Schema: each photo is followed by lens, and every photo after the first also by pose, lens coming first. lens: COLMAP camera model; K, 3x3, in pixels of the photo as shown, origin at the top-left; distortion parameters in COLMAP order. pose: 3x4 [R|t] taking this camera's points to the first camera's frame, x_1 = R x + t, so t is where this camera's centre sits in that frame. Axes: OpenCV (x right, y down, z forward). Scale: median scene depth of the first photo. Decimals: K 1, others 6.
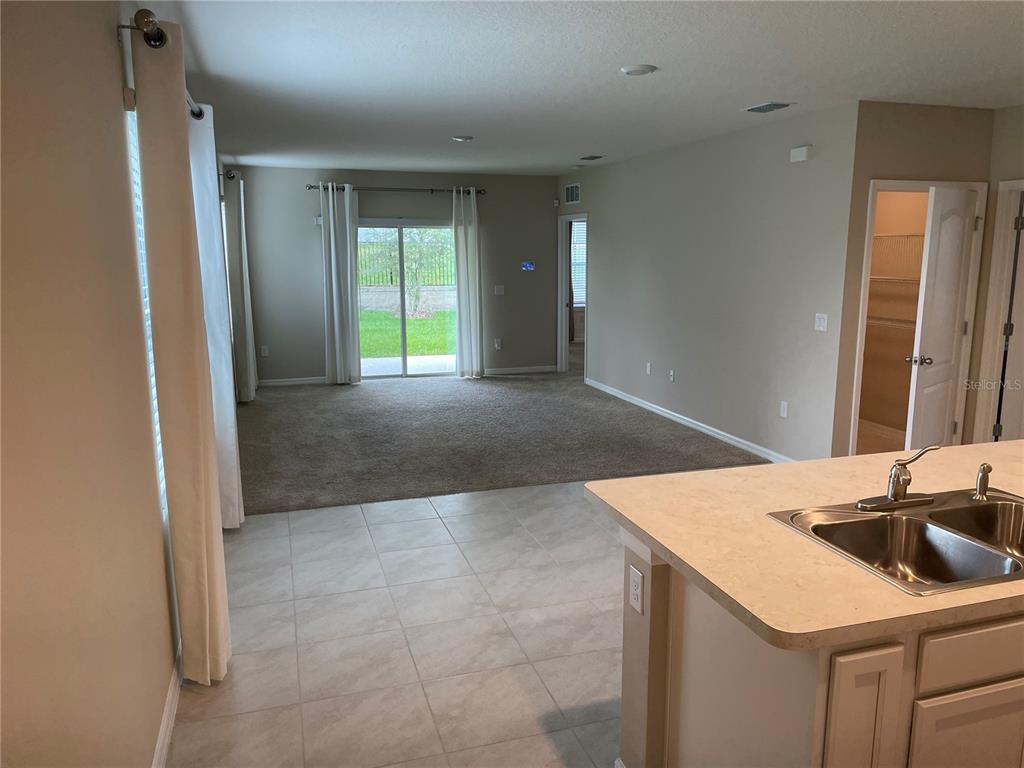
lens RADIAL K [[737.0, 0, 515.5], [0, 737.0, 371.0], [0, 0, 1]] dist [0.106731, -0.001714]
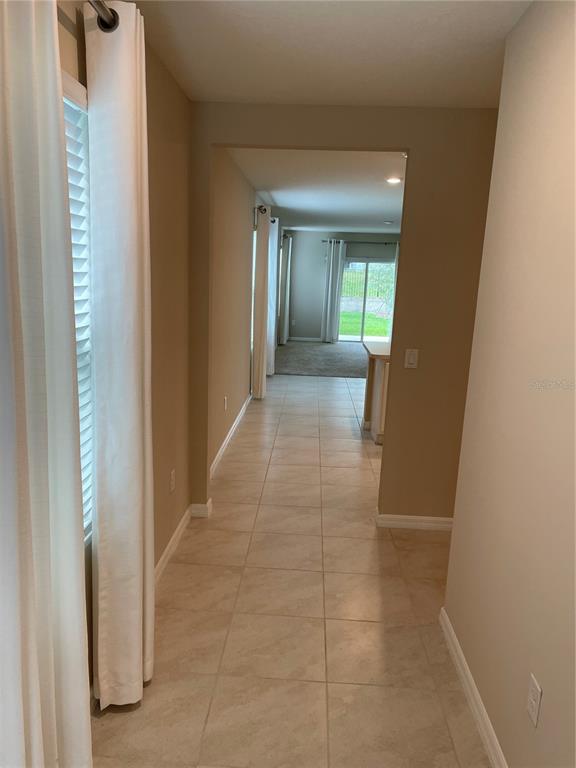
lens RADIAL K [[578.8, 0, 288.0], [0, 578.8, 384.0], [0, 0, 1]] dist [-0.026707, -0.005052]
pose [[0.934597, 0.100693, -0.341159, 0.200423], [-0.093853, 0.994915, 0.036541, 0.082345], [0.343104, -0.002132, 0.939295, -0.469717]]
